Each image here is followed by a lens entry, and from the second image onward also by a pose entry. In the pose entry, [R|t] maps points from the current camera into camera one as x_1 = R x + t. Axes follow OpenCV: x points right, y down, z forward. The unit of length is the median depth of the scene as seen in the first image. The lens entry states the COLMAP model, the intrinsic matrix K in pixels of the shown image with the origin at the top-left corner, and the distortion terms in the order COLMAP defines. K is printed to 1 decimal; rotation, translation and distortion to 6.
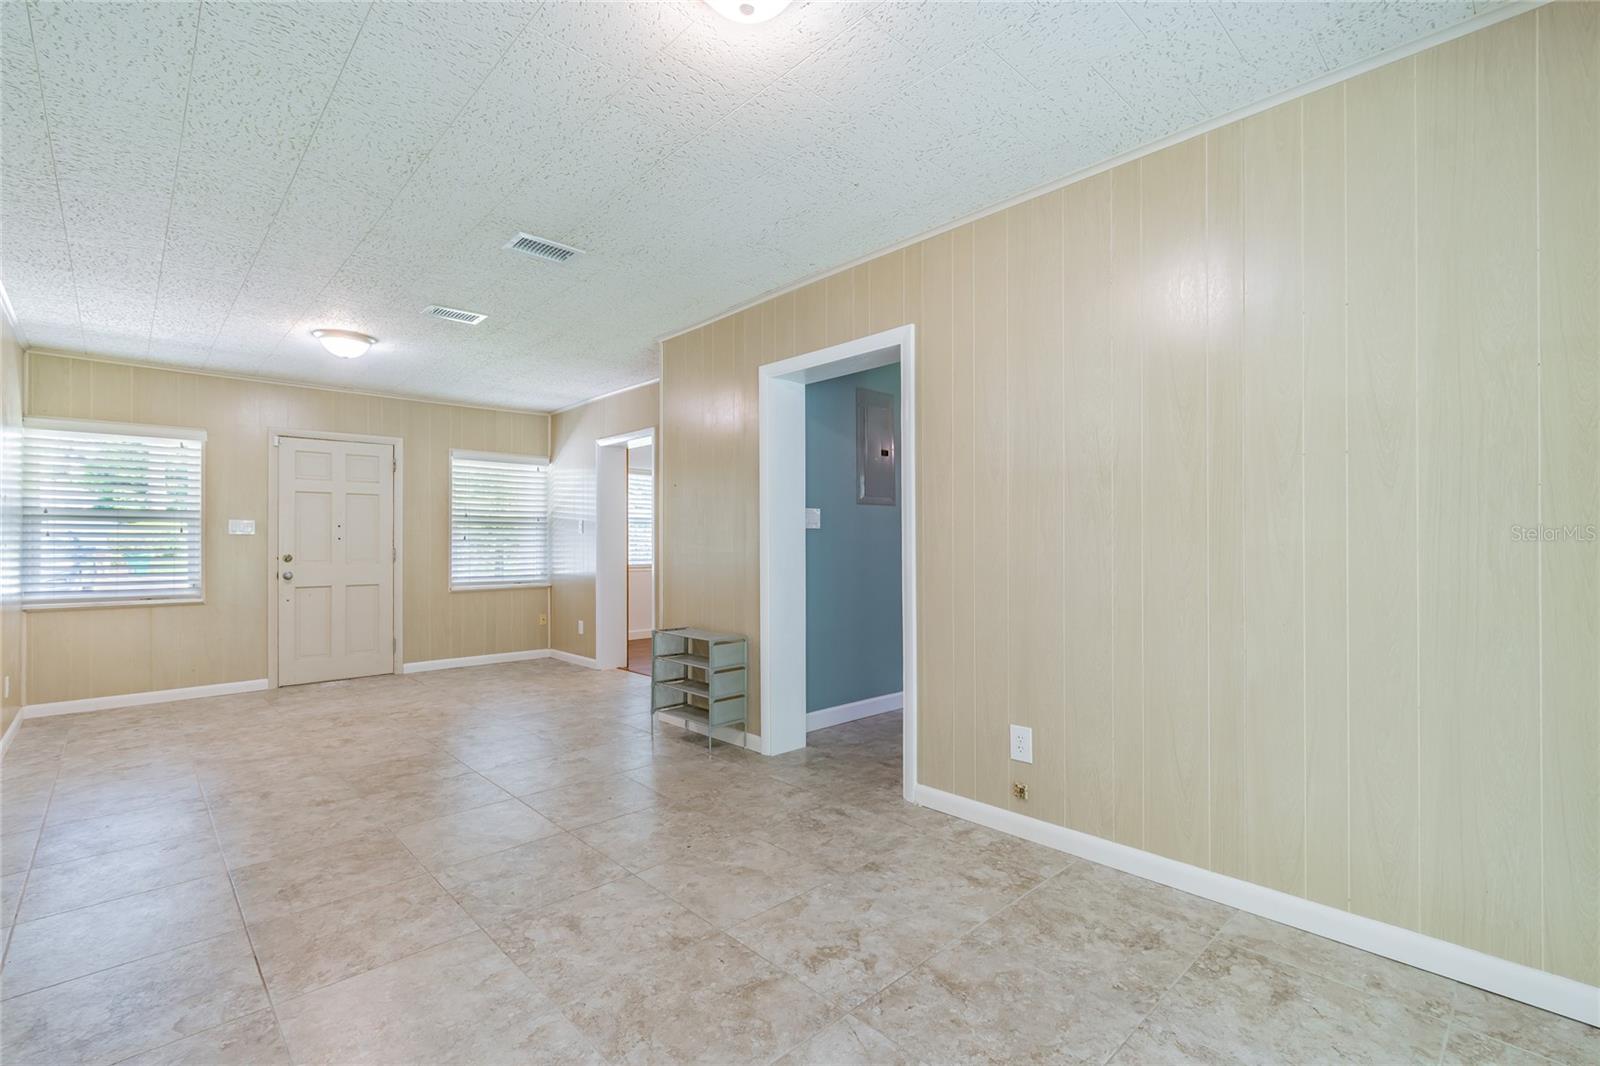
lens RADIAL K [[722.5, 0, 795.5], [0, 722.5, 537.4], [0, 0, 1]] dist [0.002083, -0.001955]
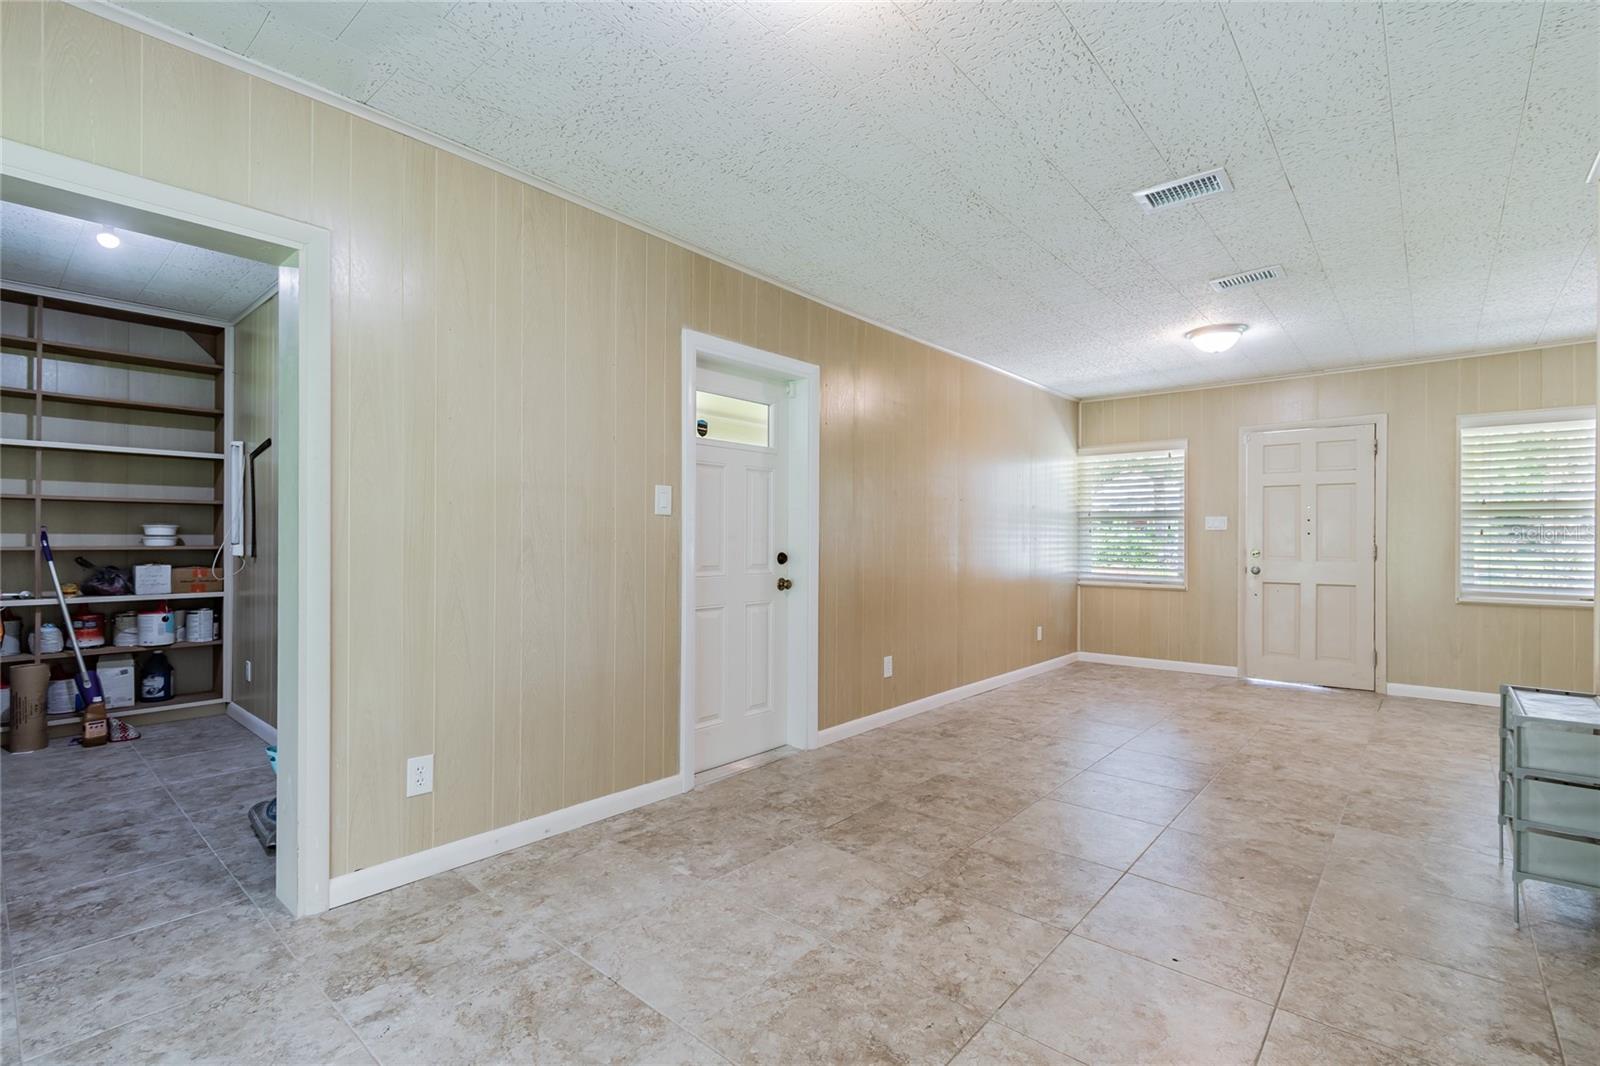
lens RADIAL K [[722.5, 0, 798.4], [0, 722.5, 537.6], [0, 0, 1]] dist [0.002083, -0.001955]
pose [[0.091261, 0.002659, -0.995823, 0.393878], [0.004314, 0.999986, 0.003065, 0.001688], [0.995818, -0.004576, 0.091248, 0.412527]]
